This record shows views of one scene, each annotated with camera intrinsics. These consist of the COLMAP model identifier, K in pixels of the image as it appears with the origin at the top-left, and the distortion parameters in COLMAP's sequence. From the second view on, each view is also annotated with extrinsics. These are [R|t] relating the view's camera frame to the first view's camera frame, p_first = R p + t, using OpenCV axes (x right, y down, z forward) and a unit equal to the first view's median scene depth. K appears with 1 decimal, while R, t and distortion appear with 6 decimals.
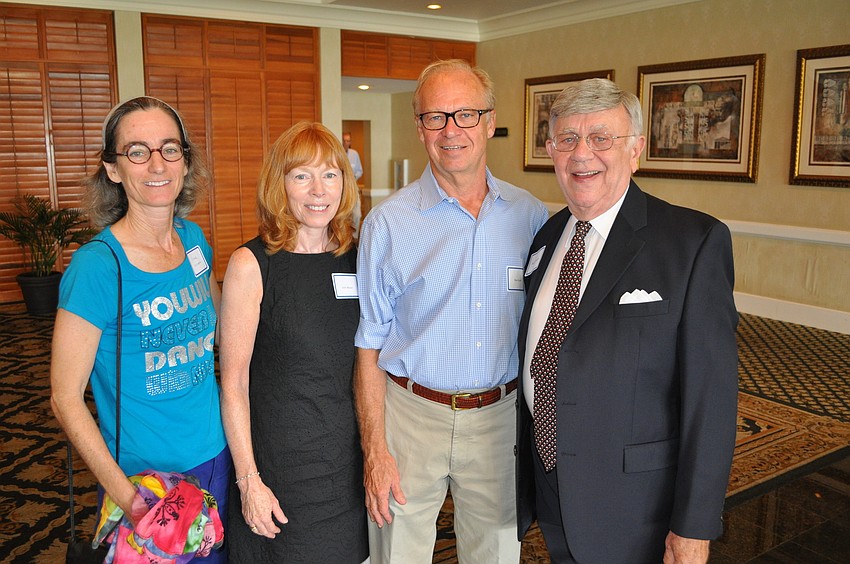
lens RADIAL K [[781.0, 0, 425.0], [0, 781.0, 282.0], [0, 0, 1]] dist [-0.012612, -0.008367]
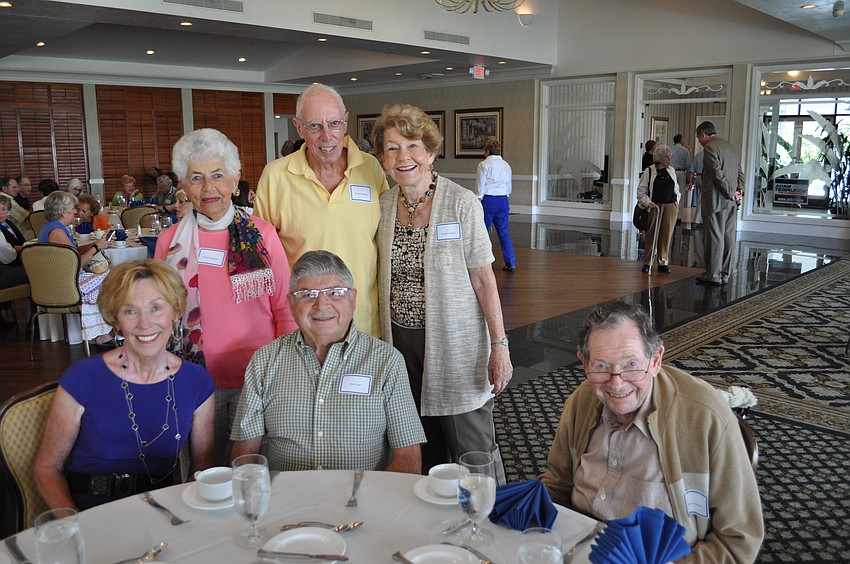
lens RADIAL K [[710.0, 0, 425.0], [0, 710.0, 282.0], [0, 0, 1]] dist [-0.080050, -0.000434]
pose [[0.976059, -0.042649, 0.213286, -0.142041], [0.039997, 0.999060, 0.016738, 0.204294], [-0.213799, -0.007806, 0.976847, -1.095960]]
